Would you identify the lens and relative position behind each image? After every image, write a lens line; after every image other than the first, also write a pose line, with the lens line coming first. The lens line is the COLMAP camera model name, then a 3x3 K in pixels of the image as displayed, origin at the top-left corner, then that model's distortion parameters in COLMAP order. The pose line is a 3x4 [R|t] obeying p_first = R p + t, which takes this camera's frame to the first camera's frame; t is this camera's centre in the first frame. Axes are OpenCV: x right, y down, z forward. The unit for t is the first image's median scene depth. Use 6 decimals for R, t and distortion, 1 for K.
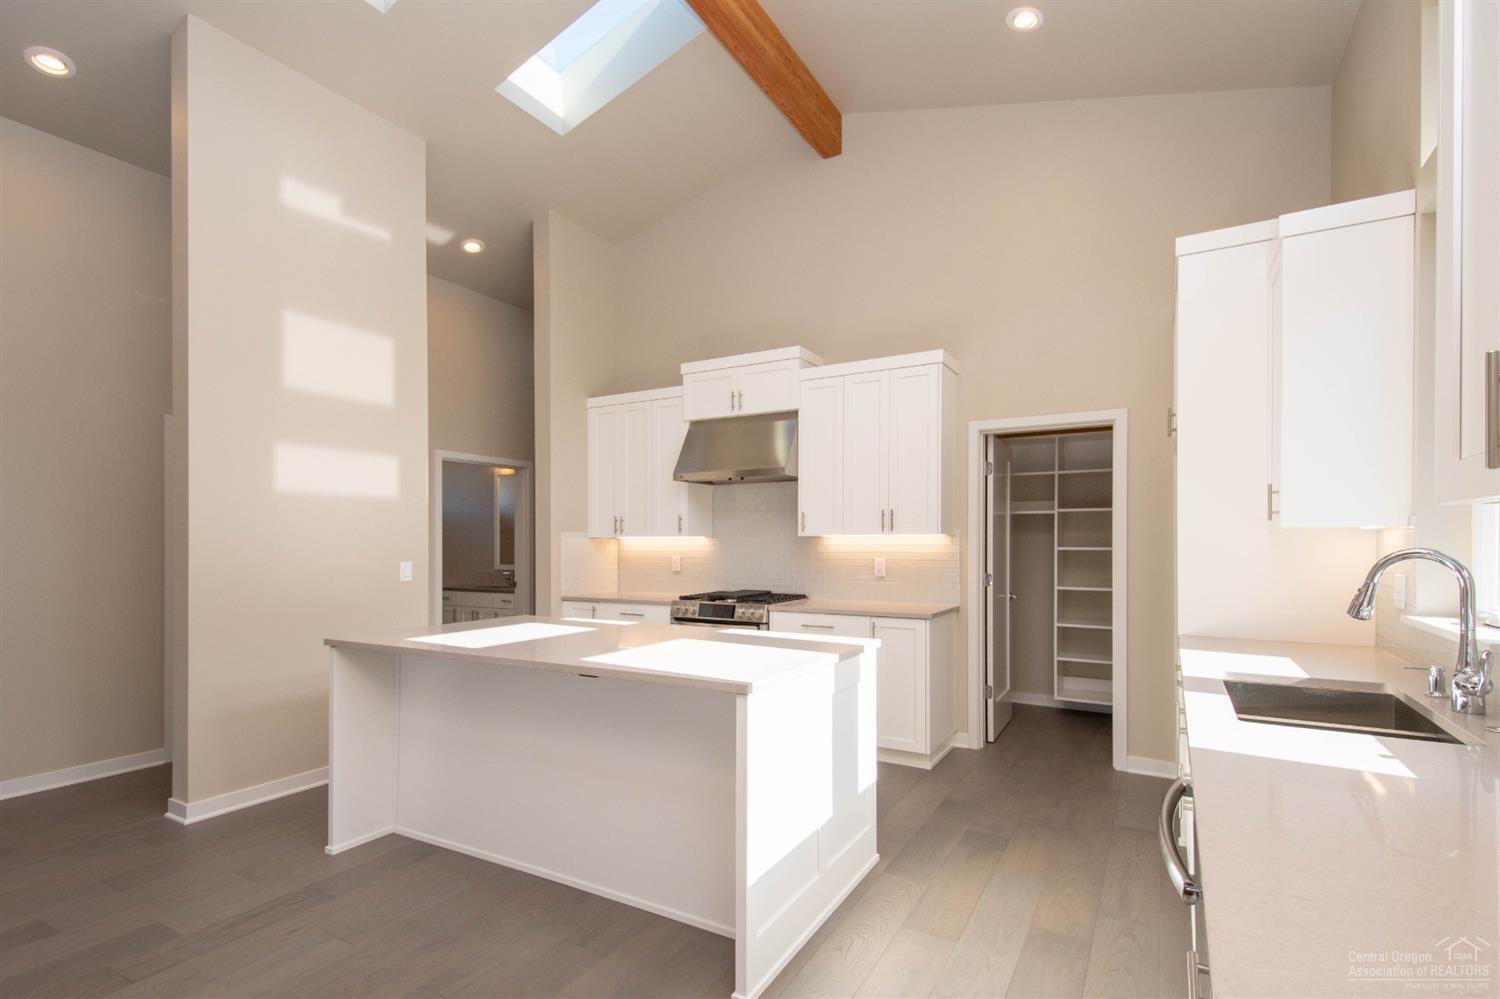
lens RADIAL K [[707.9, 0, 751.3], [0, 707.9, 544.5], [0, 0, 1]] dist [0.022203, 0.000794]
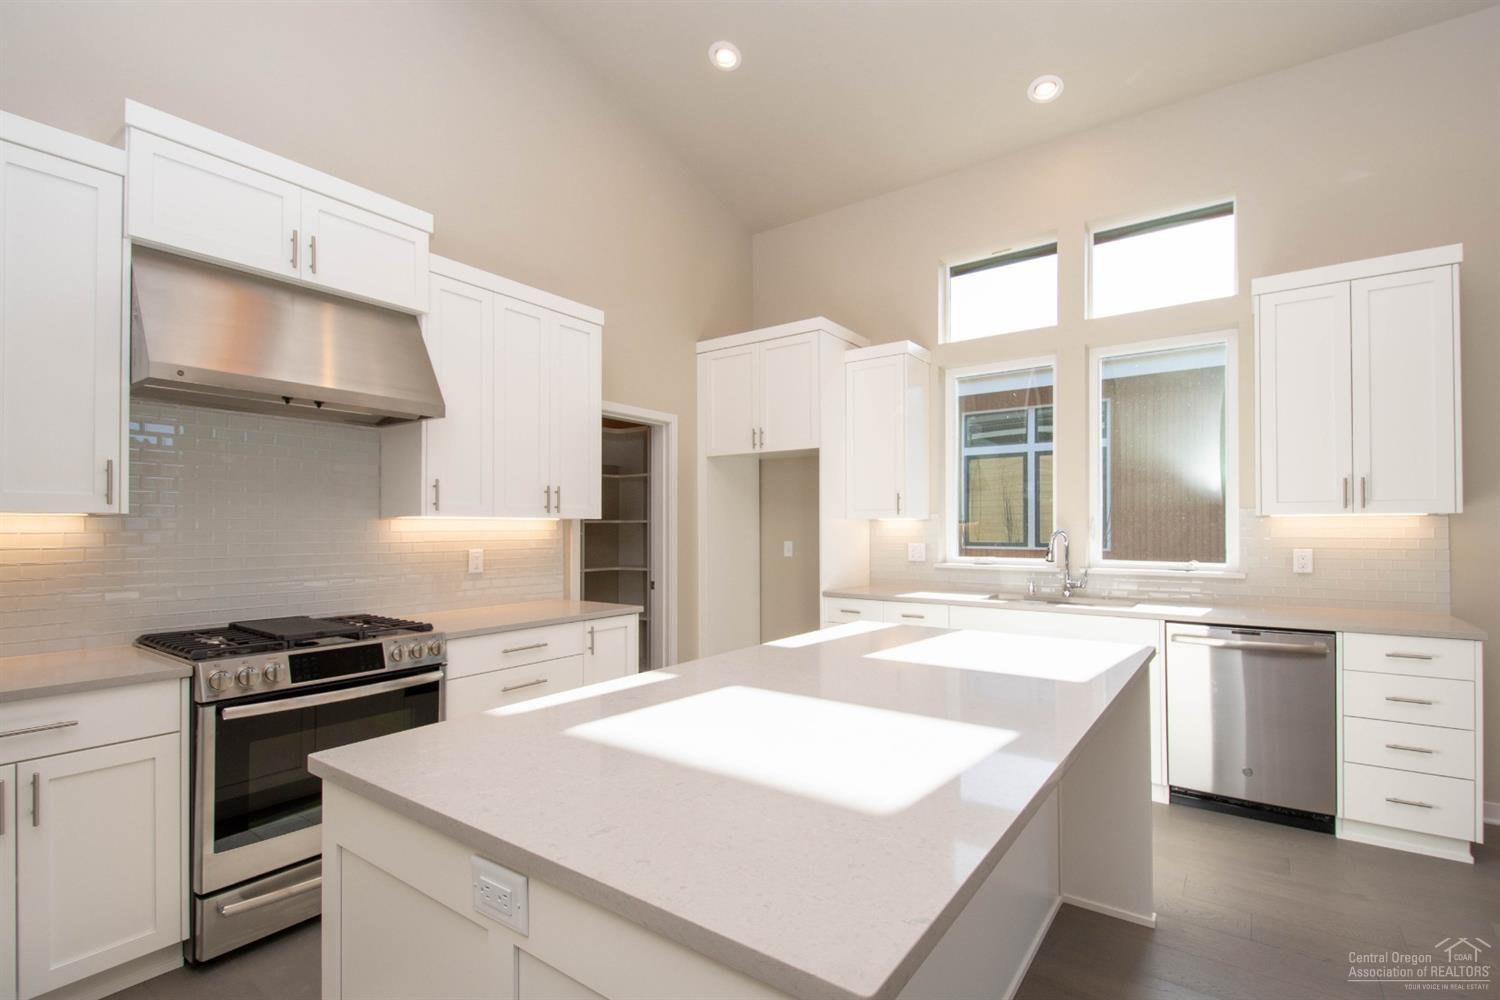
lens RADIAL K [[680.8, 0, 741.5], [0, 680.8, 526.3], [0, 0, 1]] dist [-0.003565, -0.003593]
pose [[0.099610, 0.004780, 0.995015, -0.497364], [0.005390, 0.999971, -0.005343, 0.000966], [-0.995012, 0.005895, 0.099582, 0.657567]]
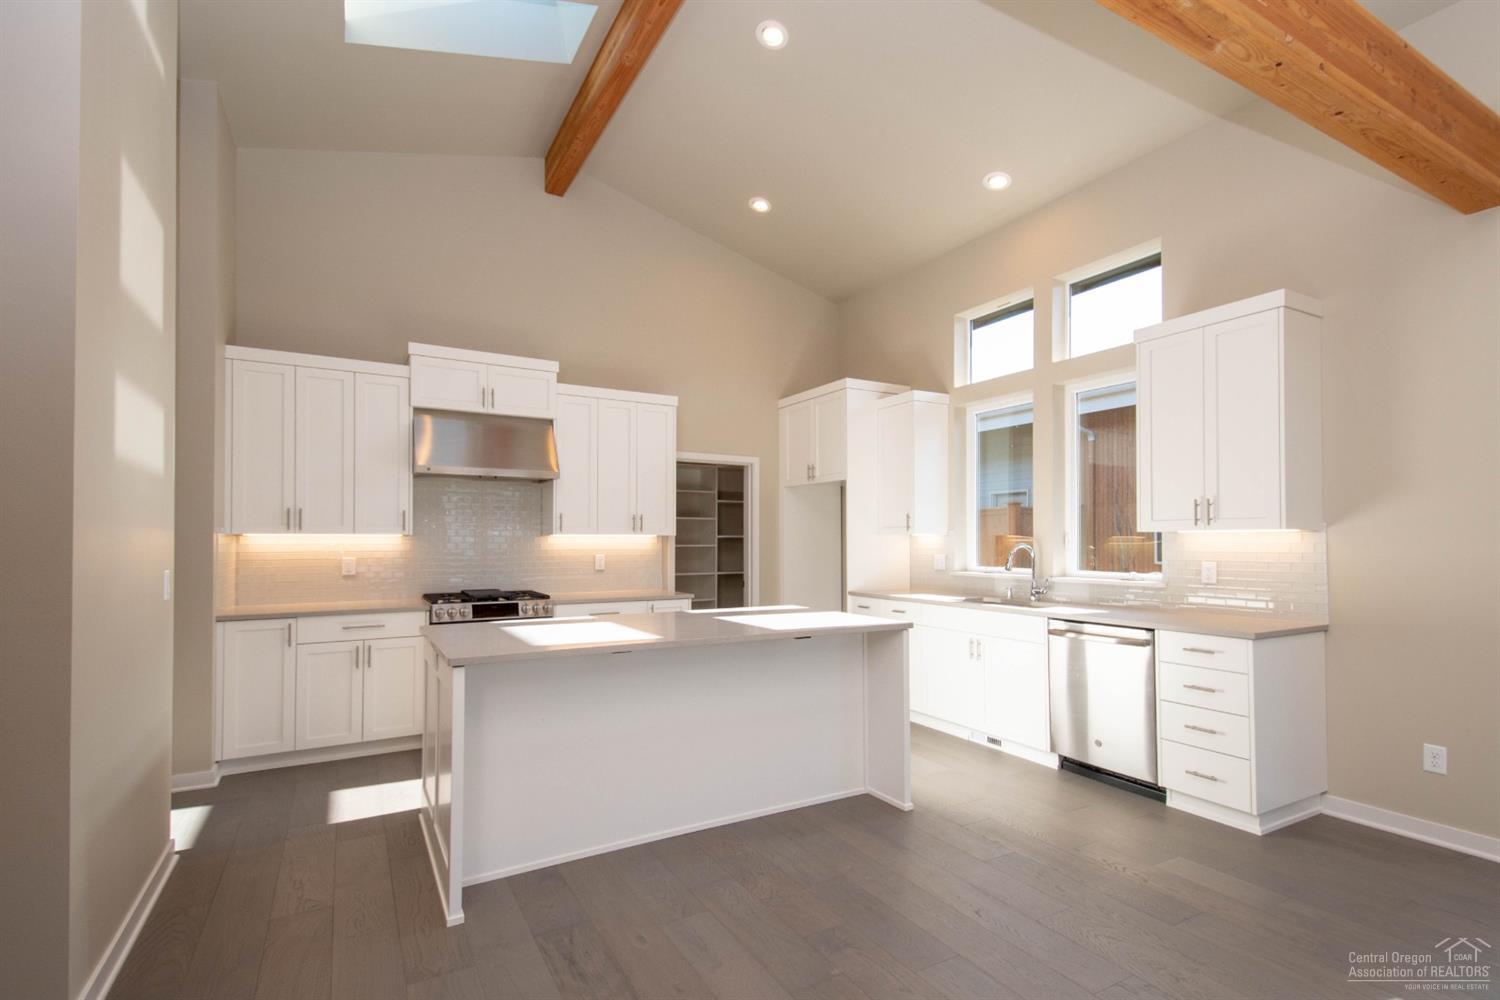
lens RADIAL K [[707.9, 0, 740.9], [0, 707.9, 530.7], [0, 0, 1]] dist [0.022203, 0.000794]
pose [[0.507607, 0.015953, 0.861441, -0.719862], [0.002013, 0.999804, -0.019702, 0.003166], [-0.861586, 0.011735, 0.507476, 0.199208]]
